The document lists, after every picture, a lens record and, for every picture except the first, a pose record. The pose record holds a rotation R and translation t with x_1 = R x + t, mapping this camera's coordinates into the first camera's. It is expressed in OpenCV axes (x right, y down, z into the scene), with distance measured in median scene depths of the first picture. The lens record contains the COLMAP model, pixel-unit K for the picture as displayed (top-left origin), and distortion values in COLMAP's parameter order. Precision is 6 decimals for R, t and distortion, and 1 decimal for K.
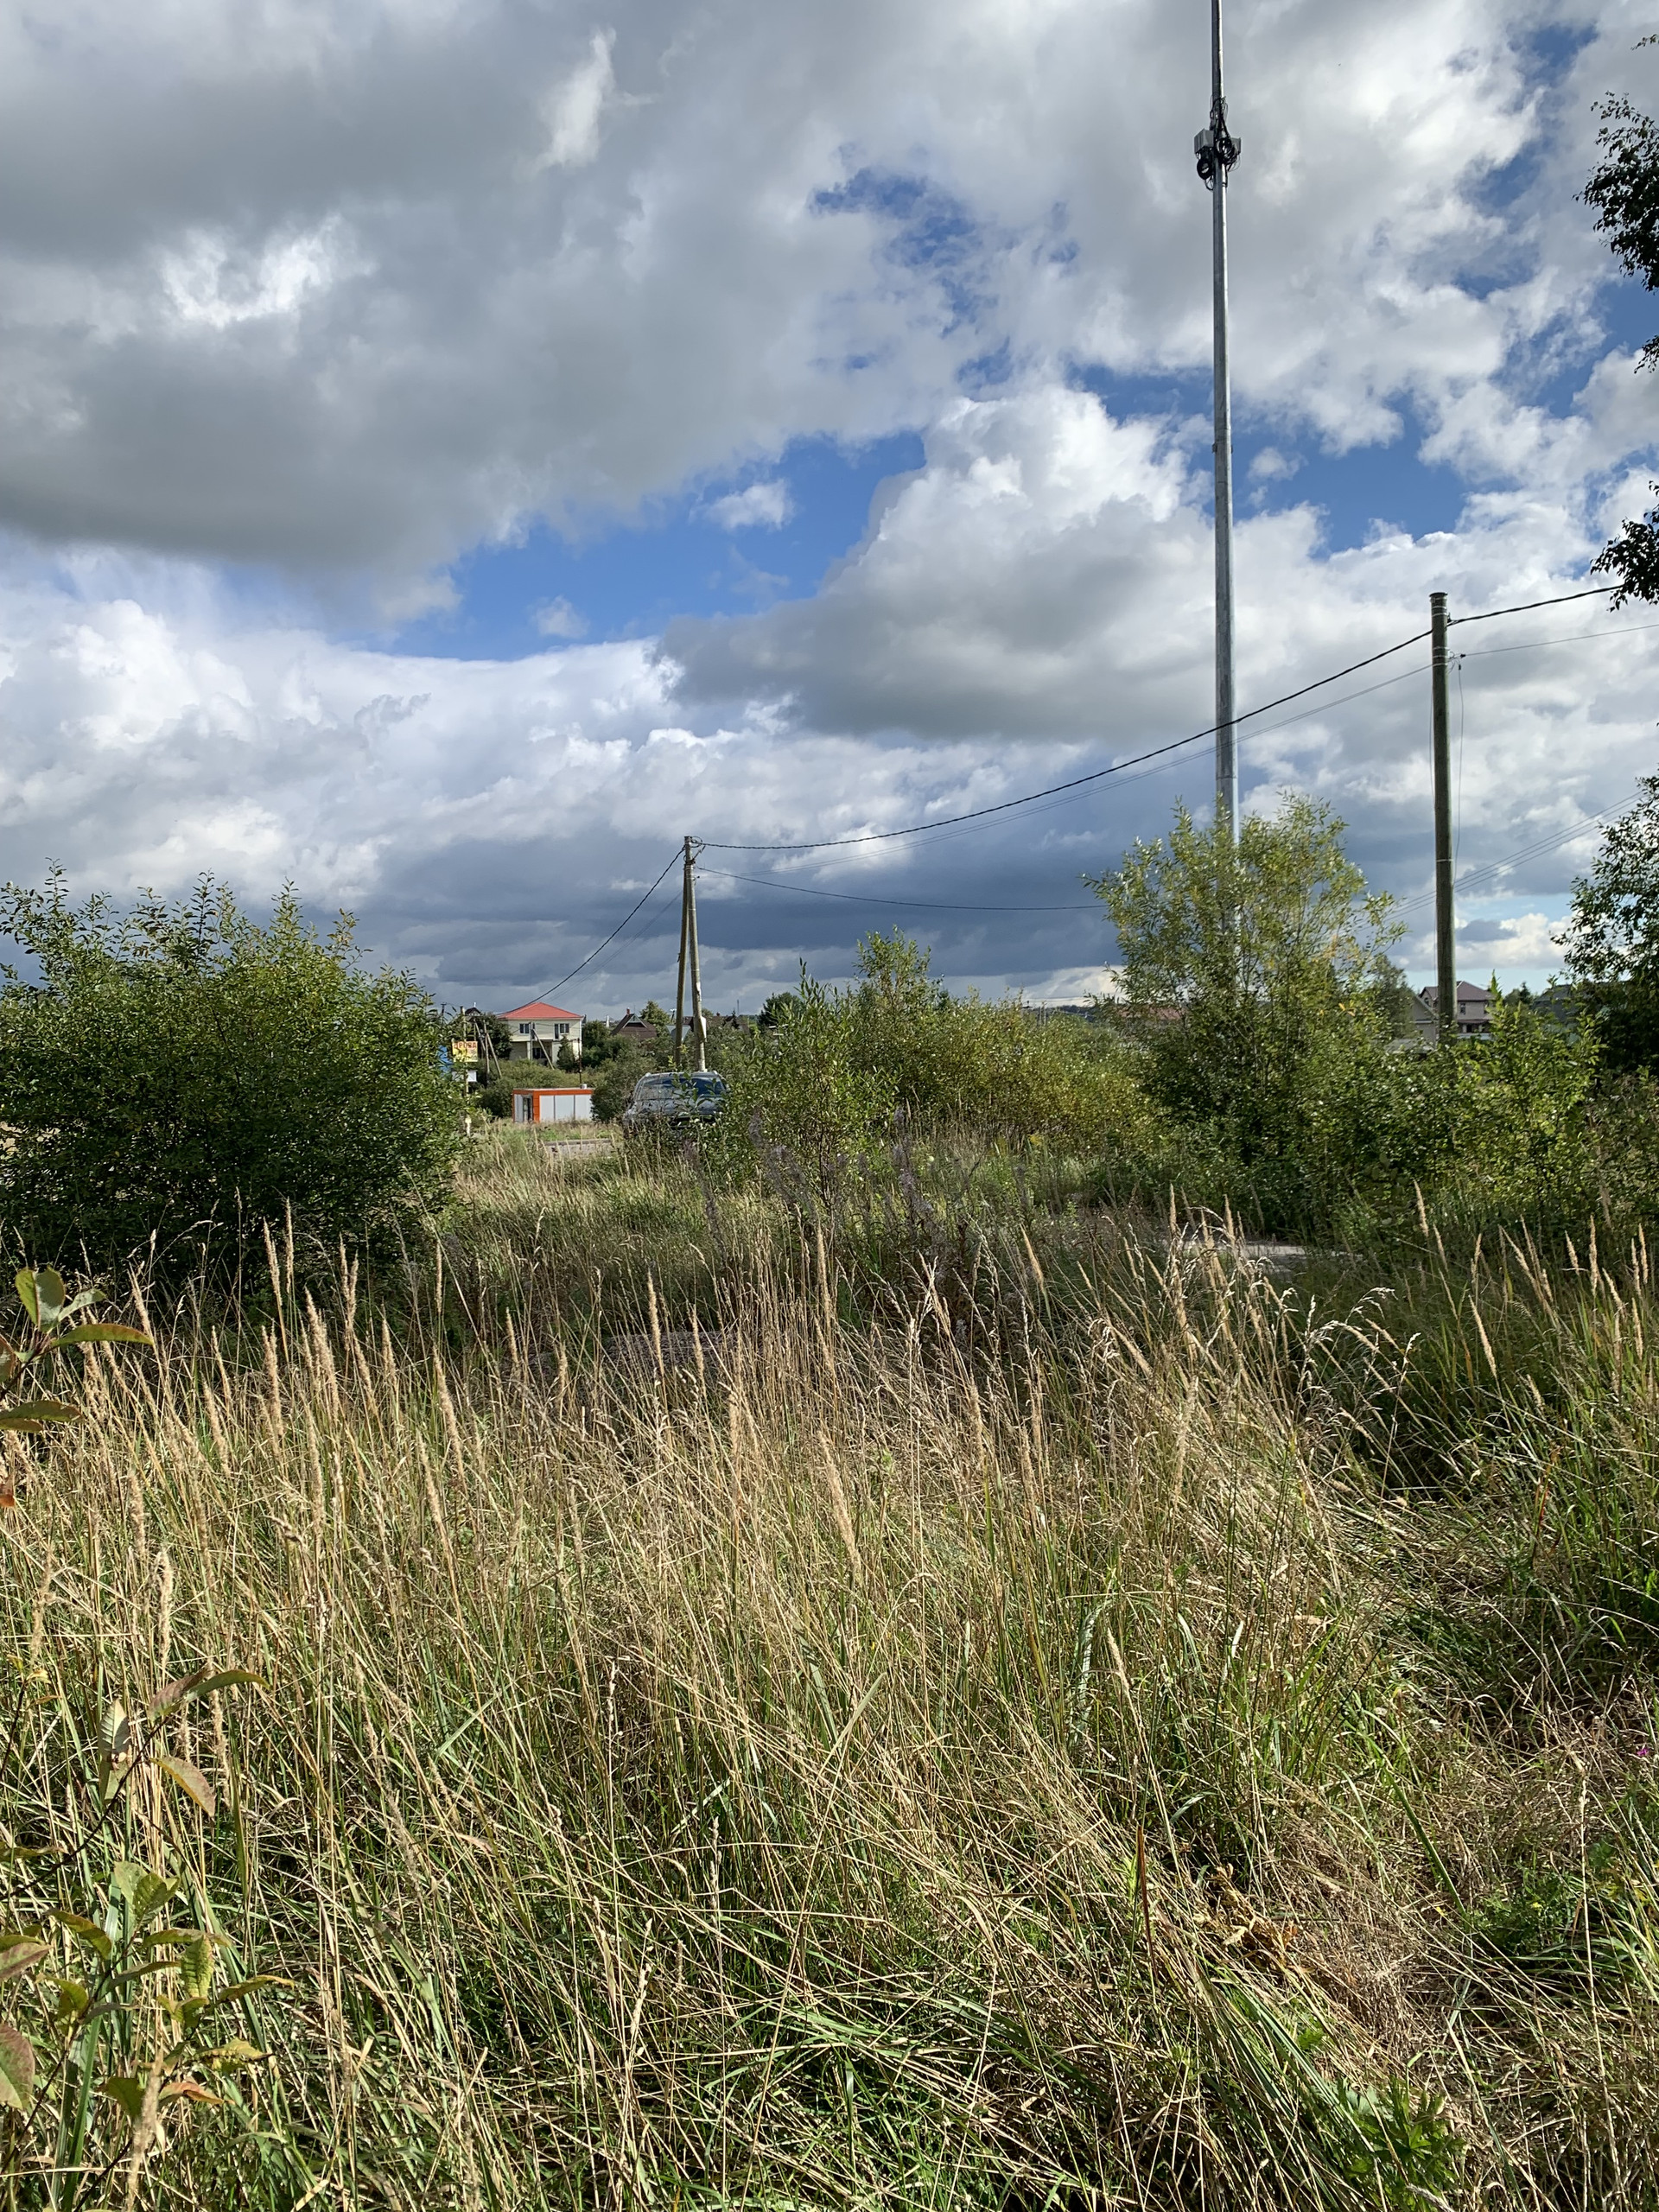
lens RADIAL K [[1664.5, 0, 829.7], [0, 1664.5, 1104.5], [0, 0, 1]] dist [0.029485, -0.030830]
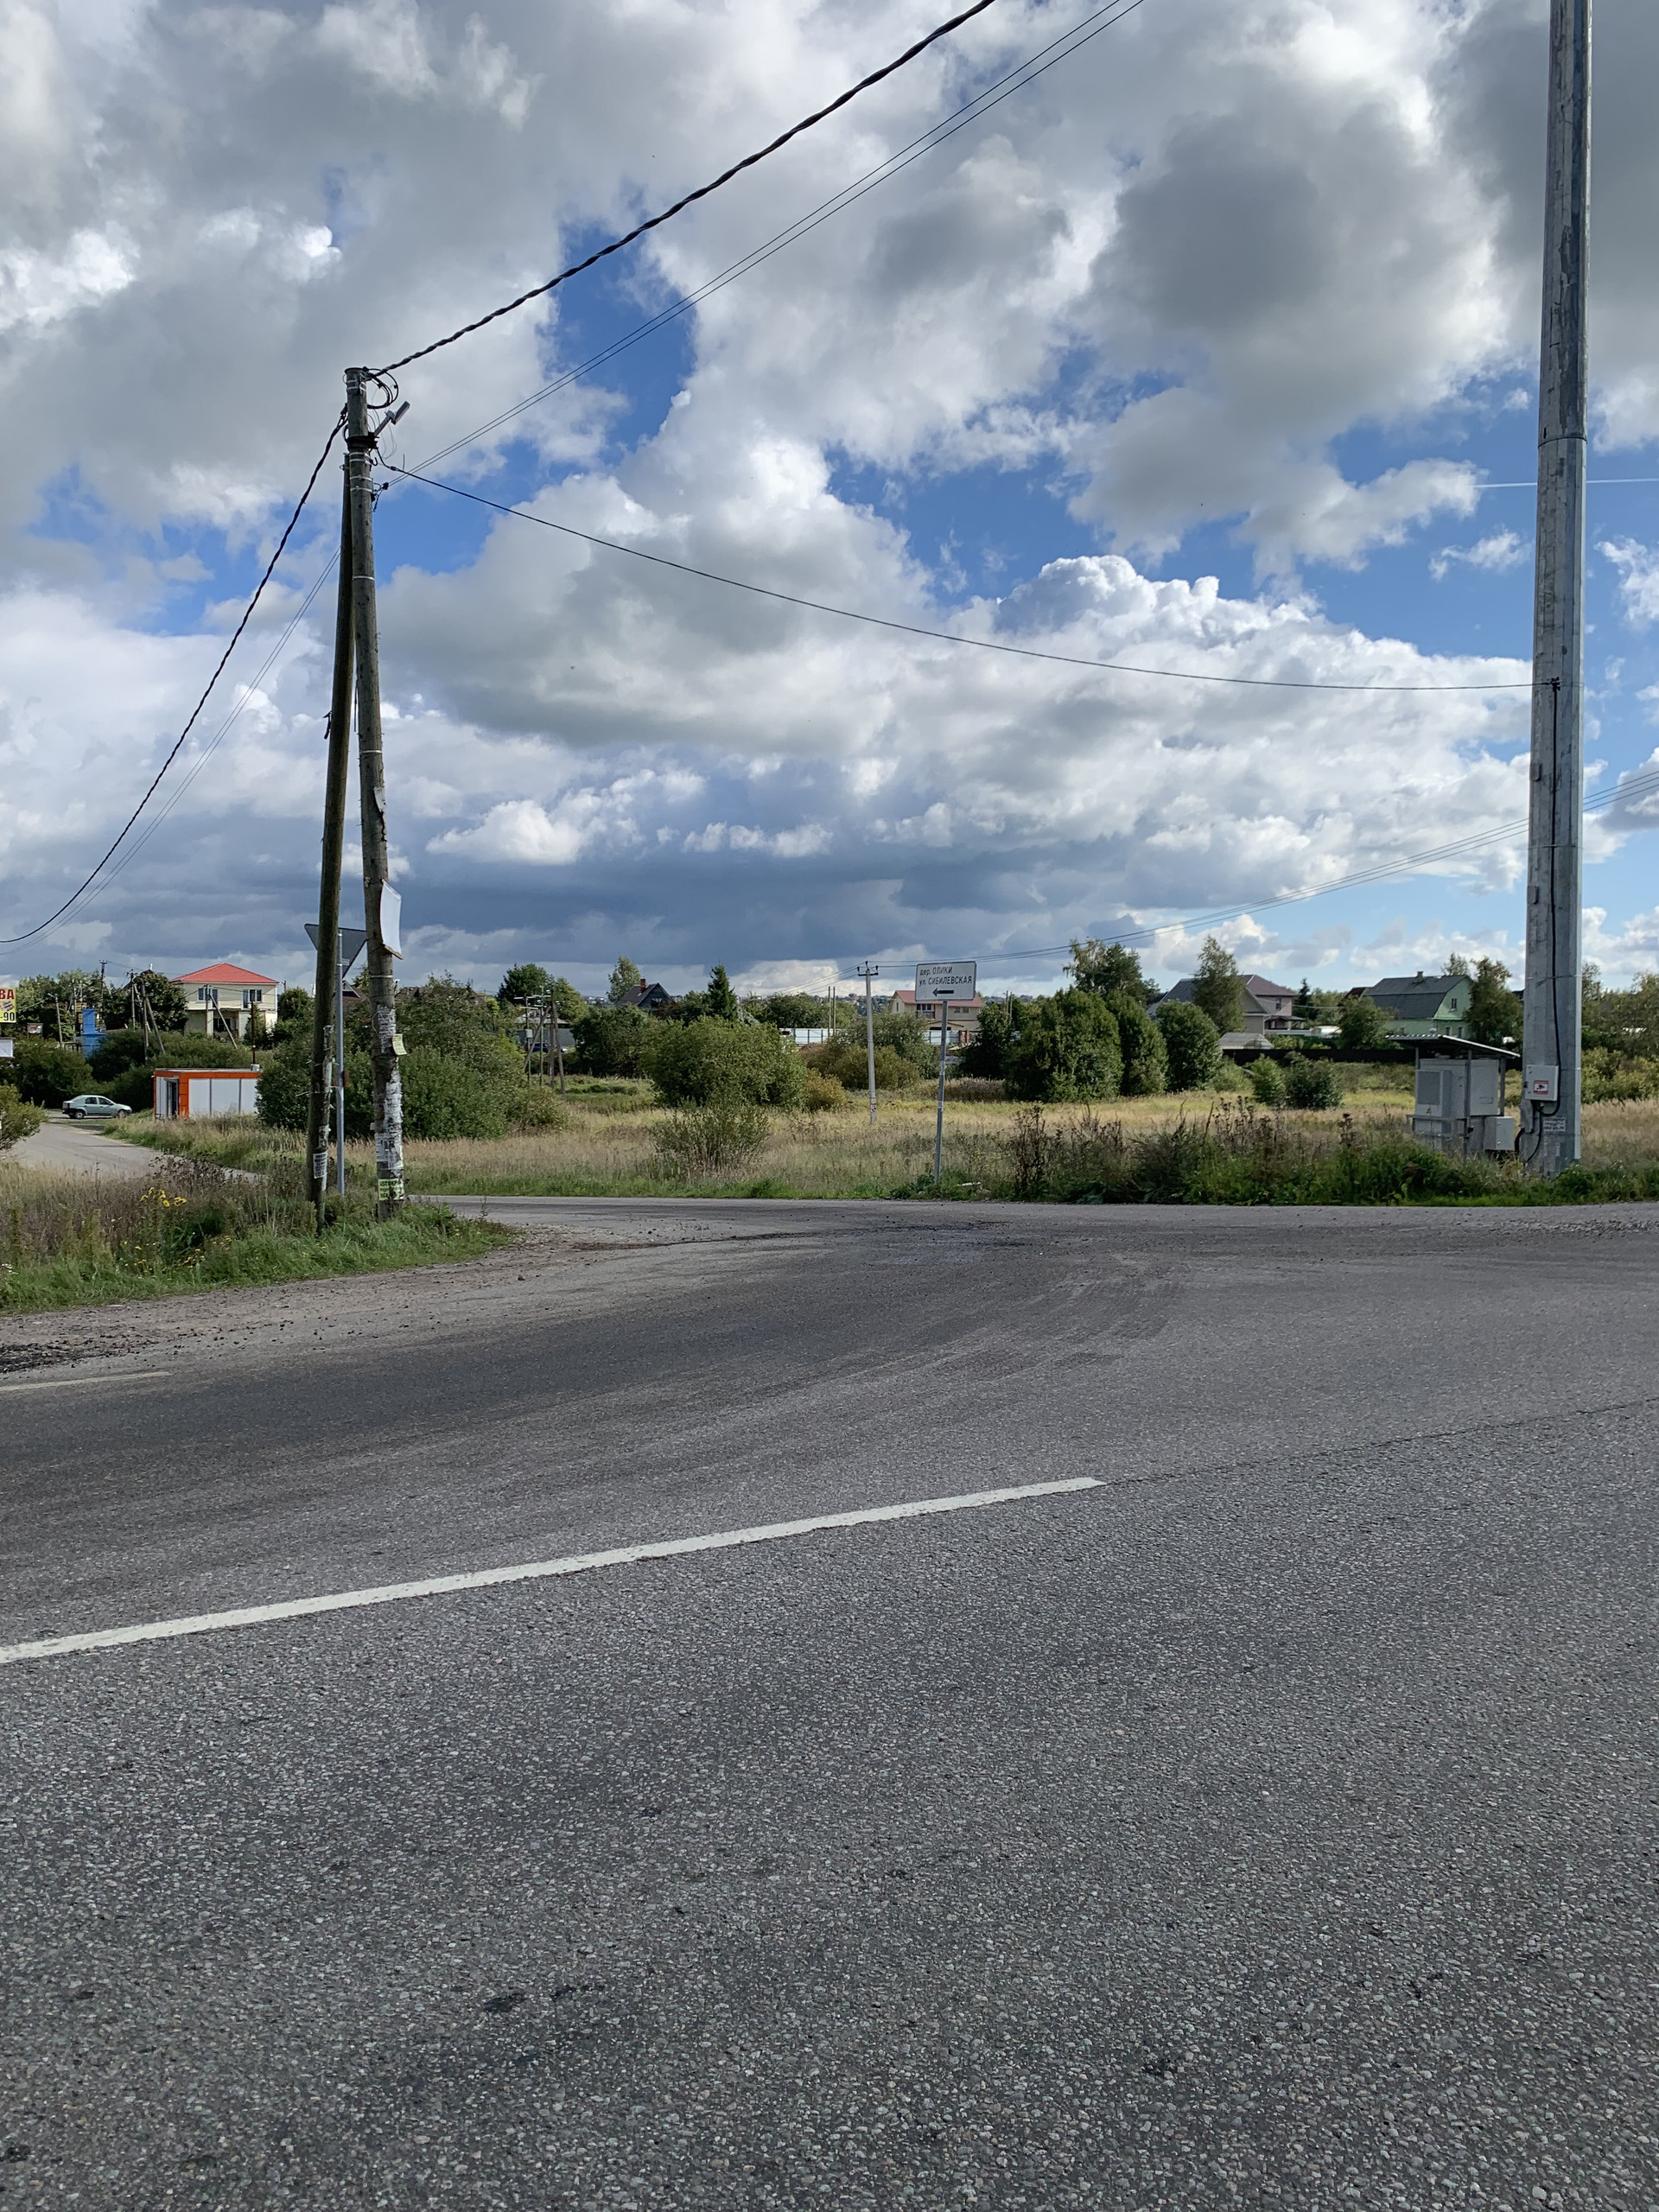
lens RADIAL K [[1664.5, 0, 828.9], [0, 1664.5, 1104.0], [0, 0, 1]] dist [0.029485, -0.030830]
pose [[0.987670, 0.013510, 0.155969, -0.009772], [-0.014692, 0.999871, 0.006429, -0.002101], [-0.155862, -0.008641, 0.987741, 0.155516]]
